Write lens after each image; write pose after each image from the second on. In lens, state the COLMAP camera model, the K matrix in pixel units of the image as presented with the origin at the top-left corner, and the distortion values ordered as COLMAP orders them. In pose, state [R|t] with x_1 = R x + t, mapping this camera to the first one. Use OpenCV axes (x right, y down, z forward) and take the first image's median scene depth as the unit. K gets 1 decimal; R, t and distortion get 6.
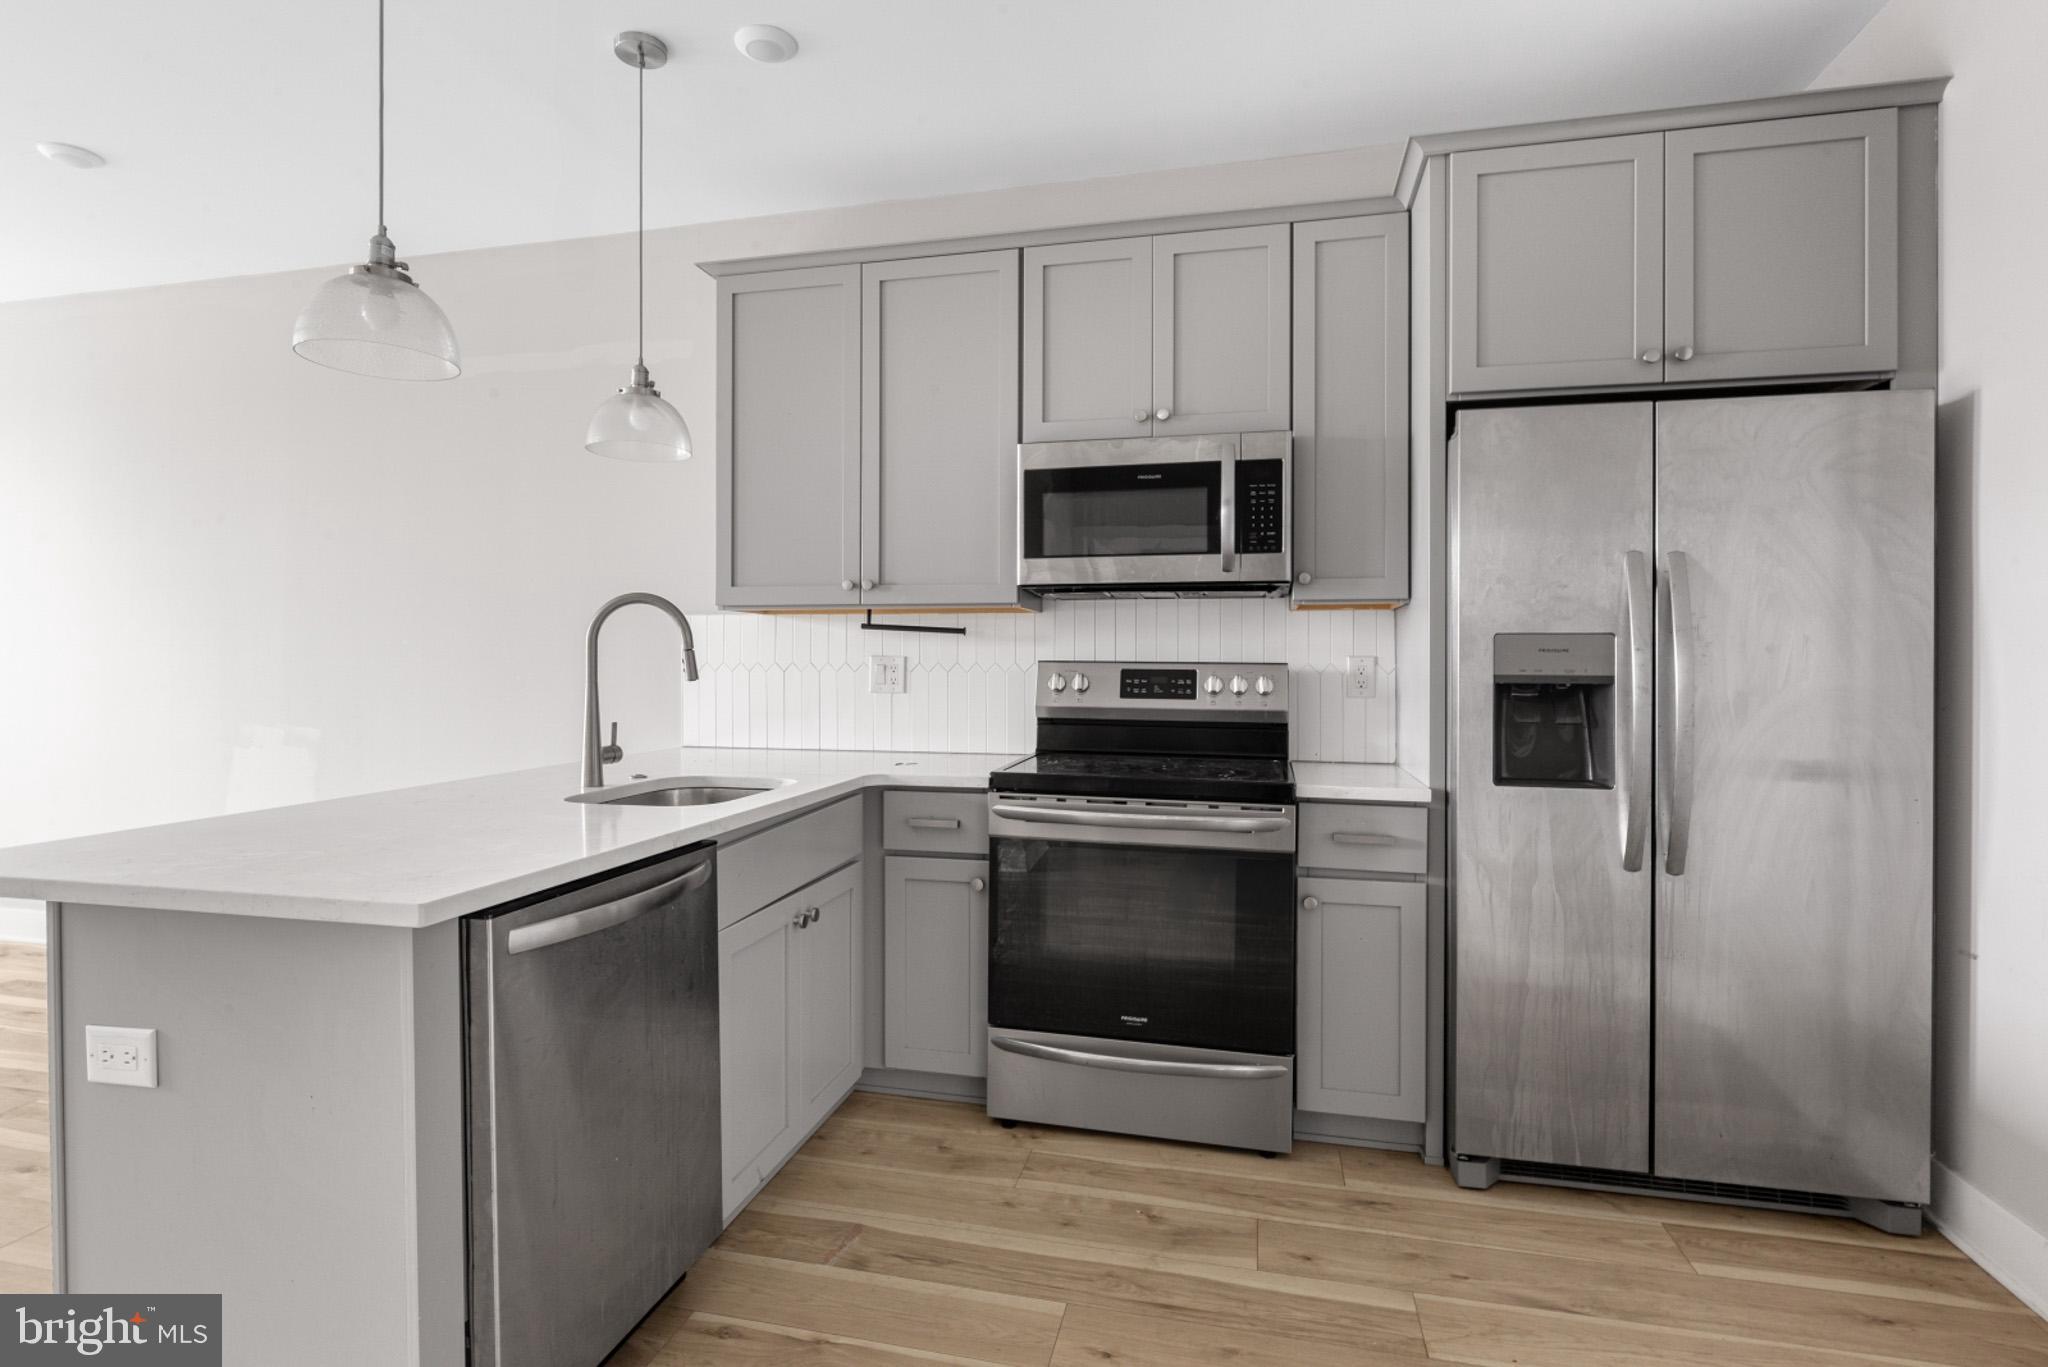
lens RADIAL K [[998.2, 0, 1004.8], [0, 998.2, 674.6], [0, 0, 1]] dist [-0.005467, 0.000627]
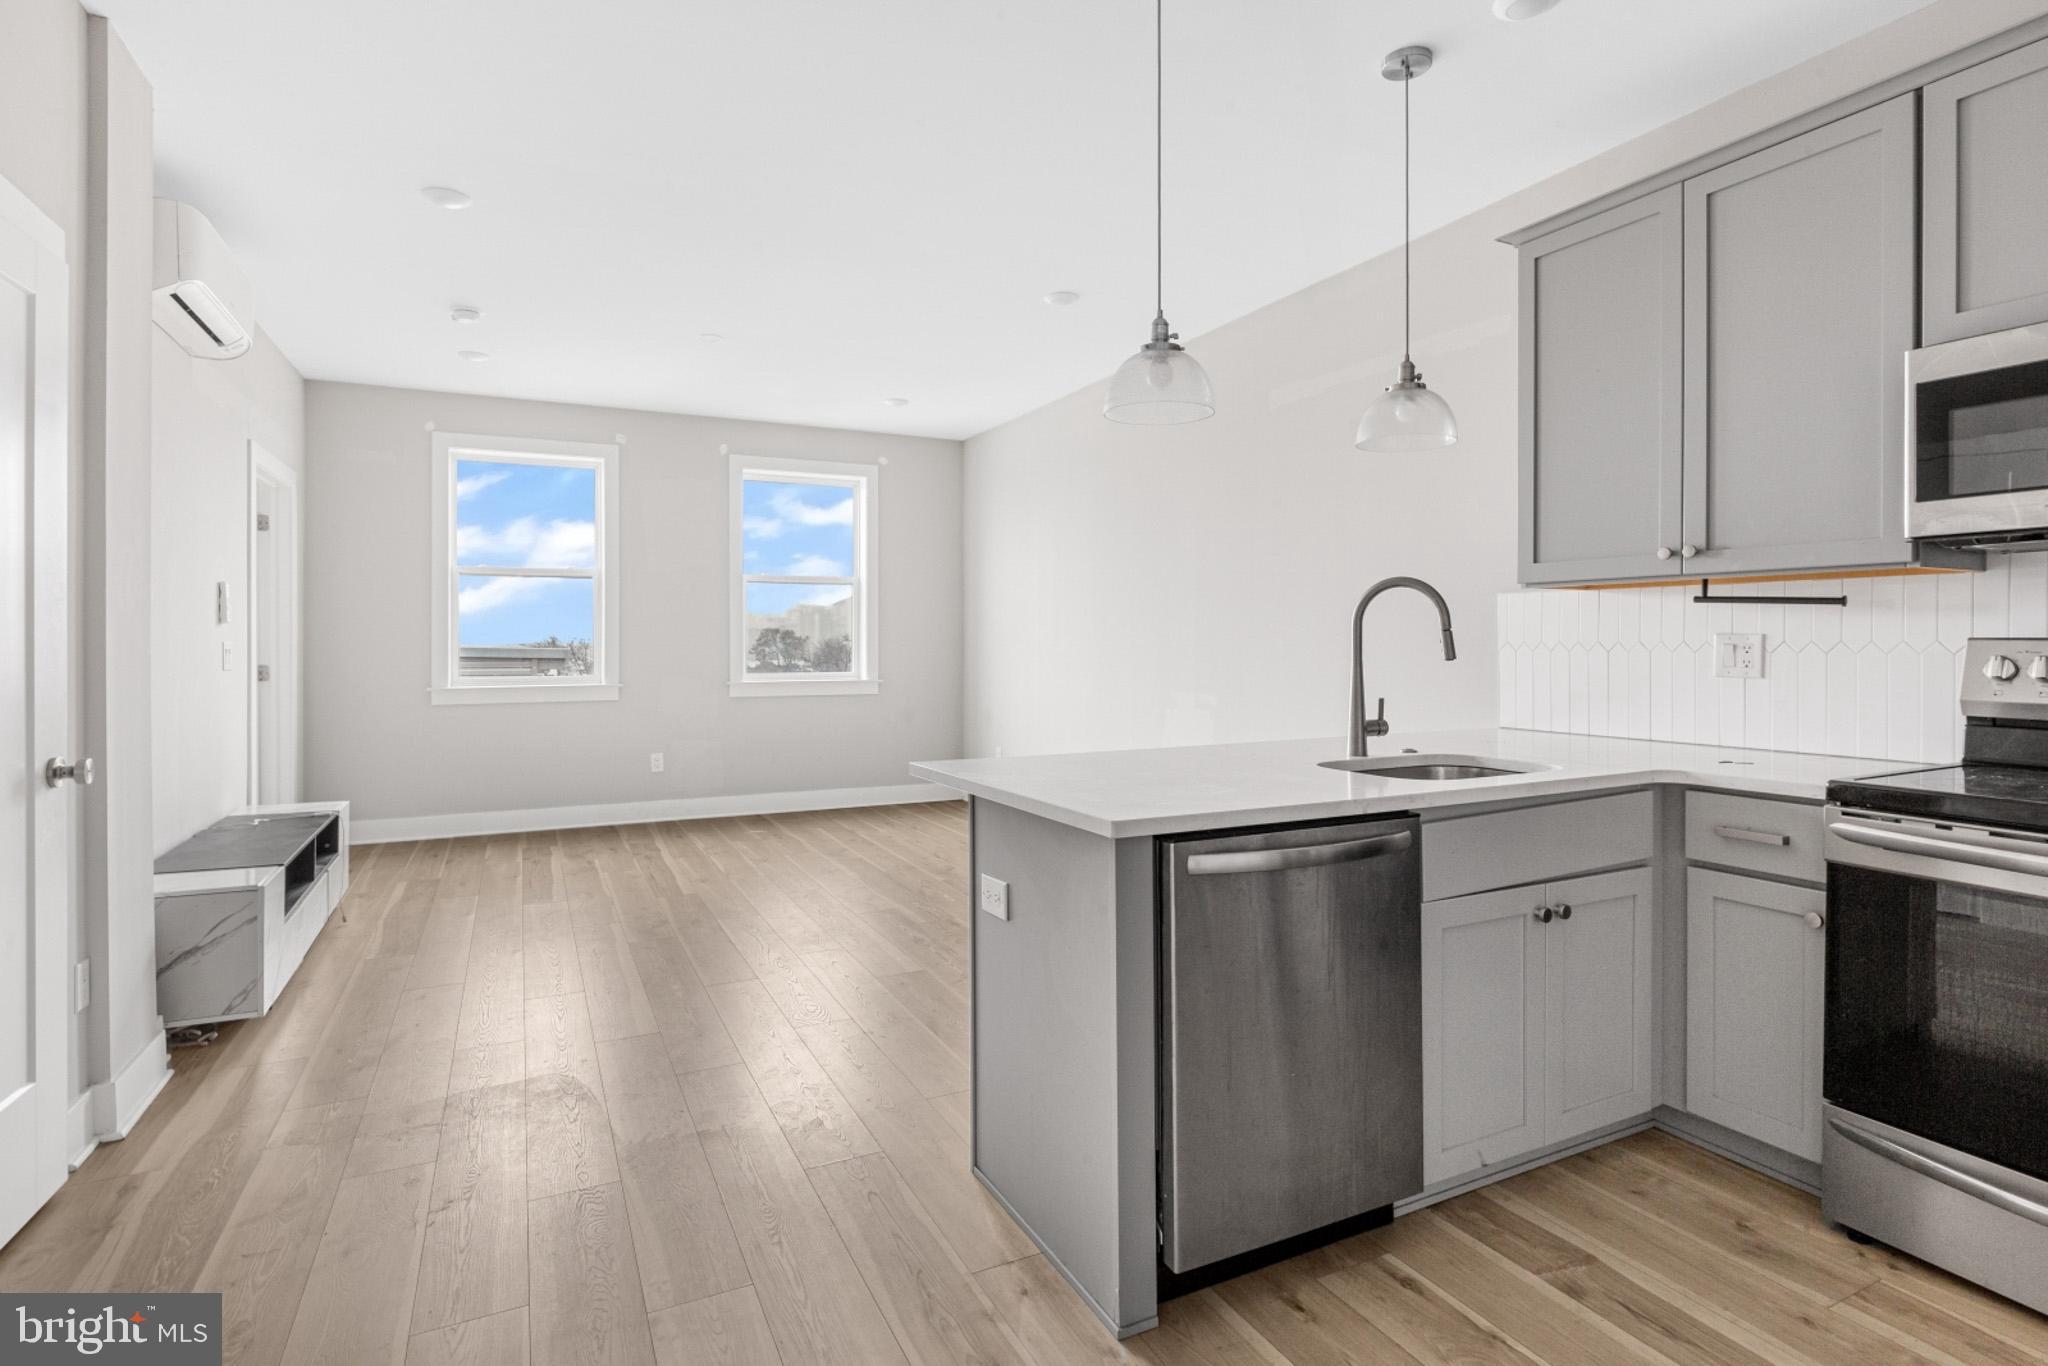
lens RADIAL K [[998.2, 0, 1039.2], [0, 998.2, 653.7], [0, 0, 1]] dist [-0.005467, 0.000627]
pose [[0.655433, 0.004689, -0.755239, 0.178748], [-0.005190, 0.999985, 0.001704, -0.000076], [0.755236, 0.002803, 0.655447, 0.014004]]
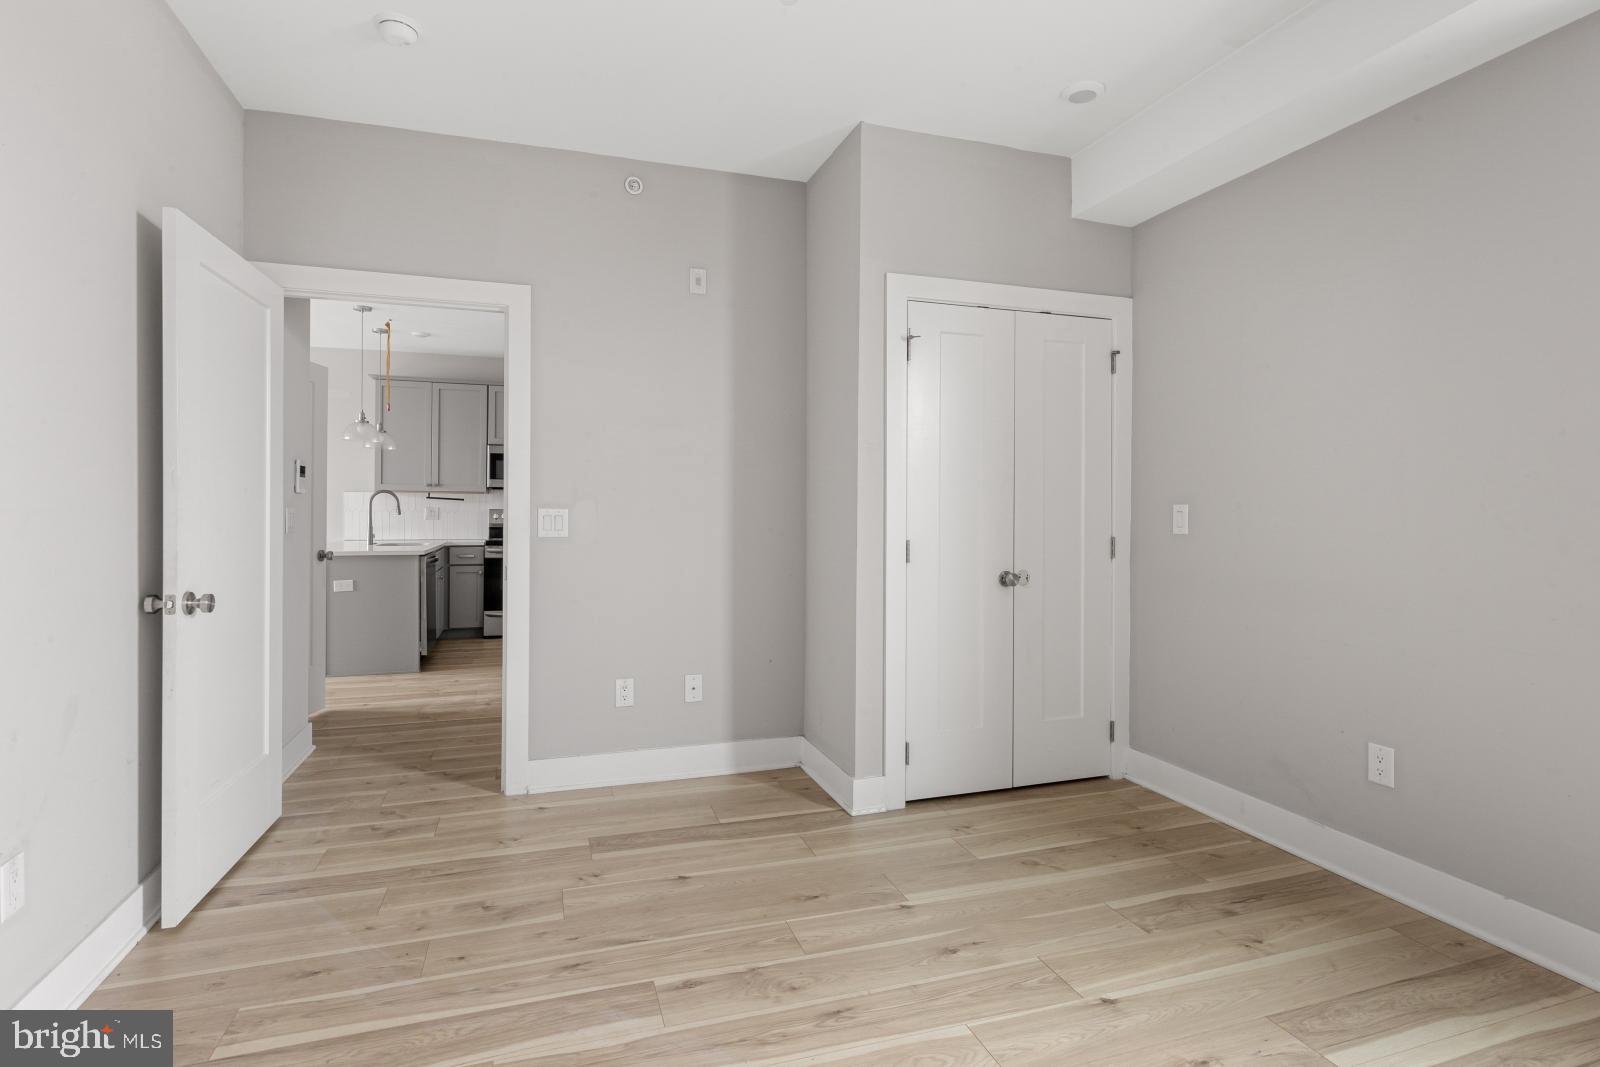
lens RADIAL K [[779.8, 0, 787.5], [0, 779.8, 519.8], [0, 0, 1]] dist [-0.005467, 0.000627]
pose [[0.863439, -0.006366, 0.504412, -0.514798], [0.001721, 0.999952, 0.009674, -0.003076], [-0.504449, -0.007485, 0.863409, -2.086609]]
